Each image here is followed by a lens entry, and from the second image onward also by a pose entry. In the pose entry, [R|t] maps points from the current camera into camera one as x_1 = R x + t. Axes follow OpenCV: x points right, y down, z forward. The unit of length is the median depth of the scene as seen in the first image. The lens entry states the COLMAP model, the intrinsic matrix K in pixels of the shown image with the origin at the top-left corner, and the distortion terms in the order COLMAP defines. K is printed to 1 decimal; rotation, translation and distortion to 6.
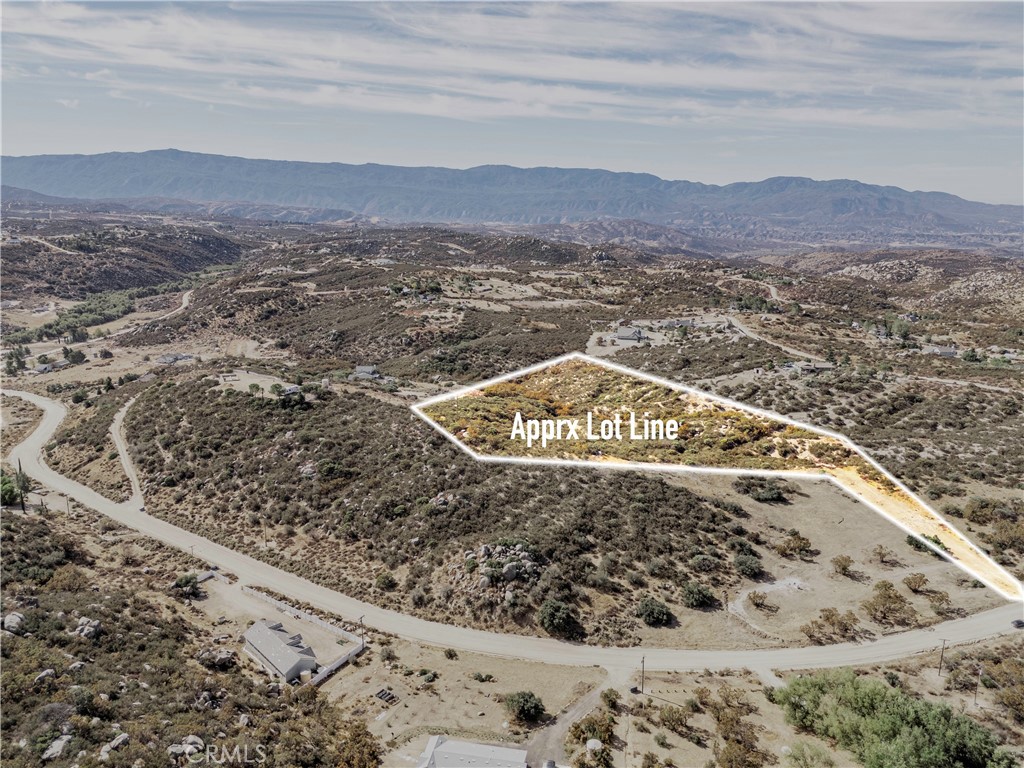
lens RADIAL K [[752.0, 0, 512.0], [0, 752.0, 384.0], [0, 0, 1]] dist [0.080221, -0.081464]
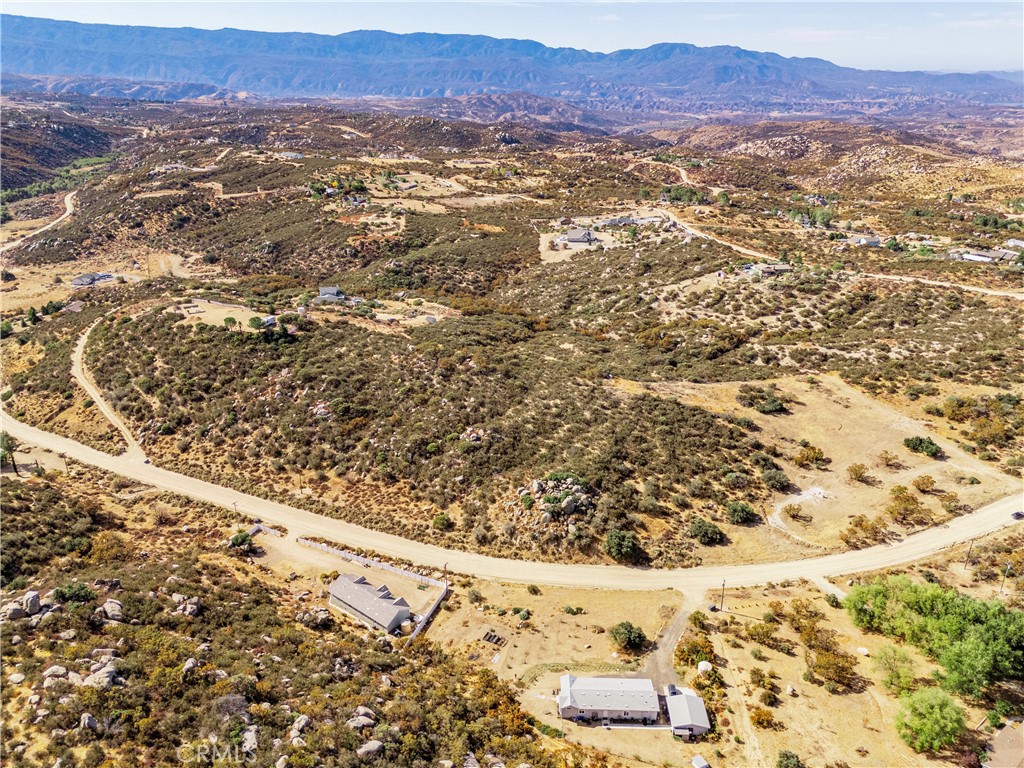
lens RADIAL K [[752.0, 0, 512.0], [0, 752.0, 384.0], [0, 0, 1]] dist [0.080221, -0.081464]
pose [[0.988757, -0.066275, 0.134045, -0.157364], [0.044892, 0.986630, 0.156673, -0.066078], [-0.142637, -0.148894, 0.978512, 0.004076]]
